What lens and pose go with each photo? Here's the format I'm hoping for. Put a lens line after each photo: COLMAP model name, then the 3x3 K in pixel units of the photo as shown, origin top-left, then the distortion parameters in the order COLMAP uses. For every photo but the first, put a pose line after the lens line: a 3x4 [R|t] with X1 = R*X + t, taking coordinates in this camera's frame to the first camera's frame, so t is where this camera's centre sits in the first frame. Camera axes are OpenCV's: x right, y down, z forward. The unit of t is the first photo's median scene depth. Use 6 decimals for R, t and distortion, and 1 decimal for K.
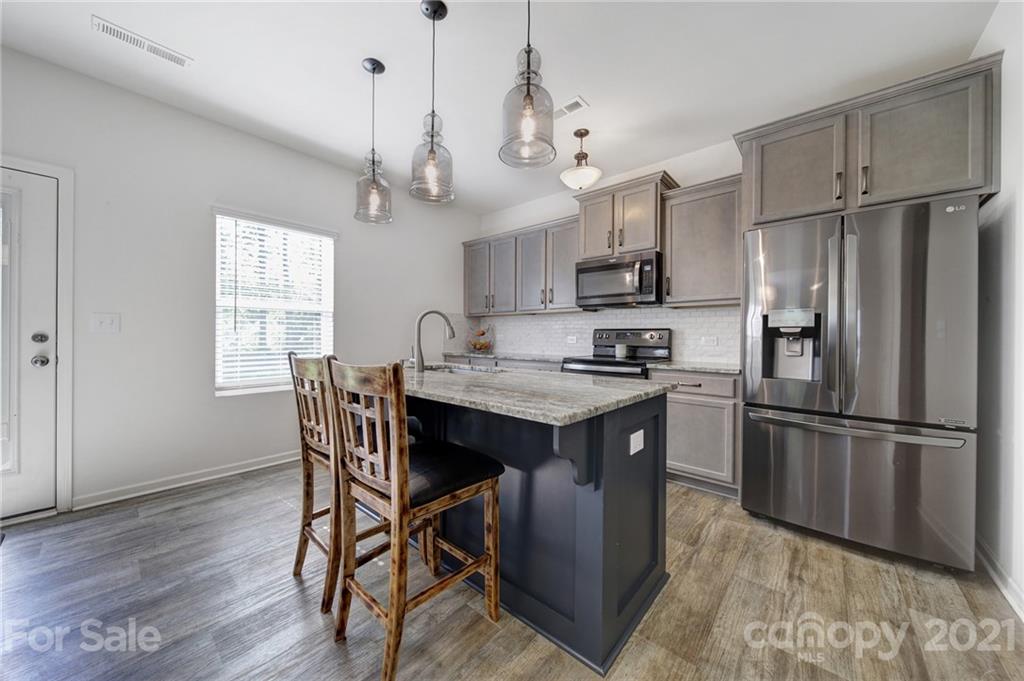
lens RADIAL K [[358.3, 0, 511.3], [0, 358.3, 339.0], [0, 0, 1]] dist [0.000753, -0.001301]
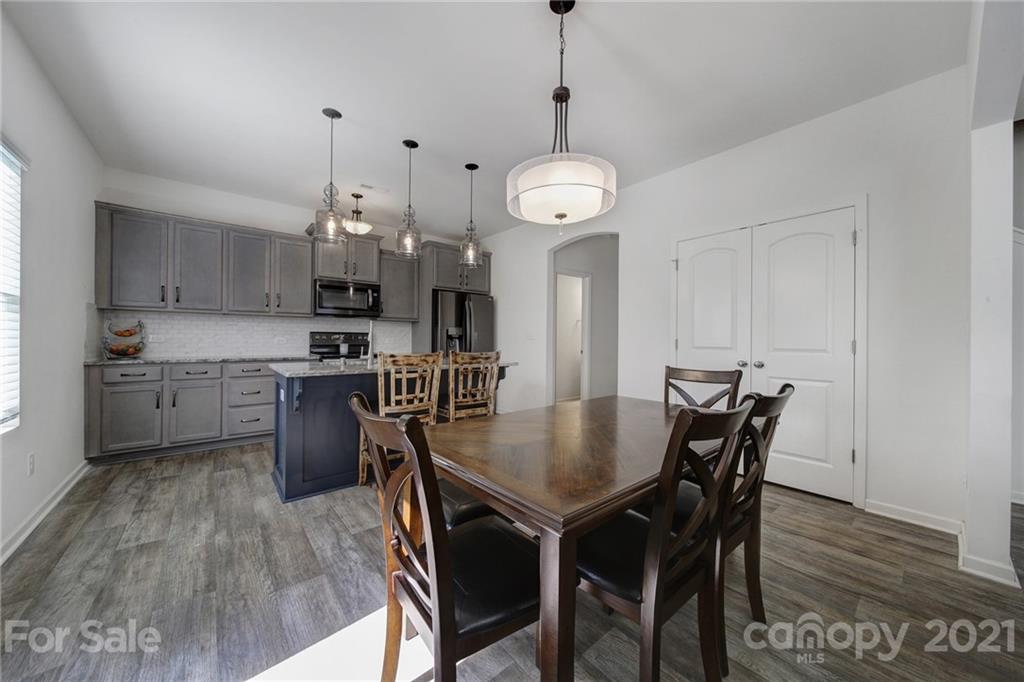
lens RADIAL K [[358.3, 0, 515.7], [0, 358.3, 337.6], [0, 0, 1]] dist [0.000753, -0.001301]
pose [[0.149158, -0.001466, 0.988812, -0.974364], [-0.000786, 0.999998, 0.001601, -0.011142], [-0.988813, -0.001016, 0.149157, 0.140800]]
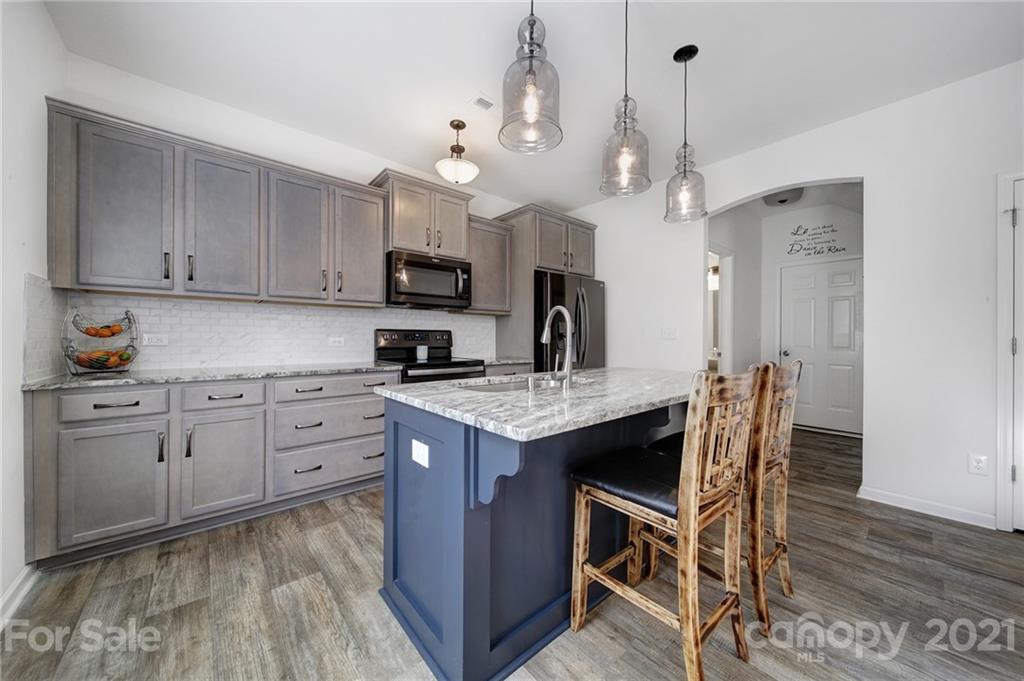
lens RADIAL K [[358.3, 0, 516.5], [0, 358.3, 337.9], [0, 0, 1]] dist [0.000753, -0.001301]
pose [[0.132763, -0.005882, 0.991130, -0.635469], [0.002752, 0.999981, 0.005566, -0.011304], [-0.991144, 0.001989, 0.132776, 0.624362]]
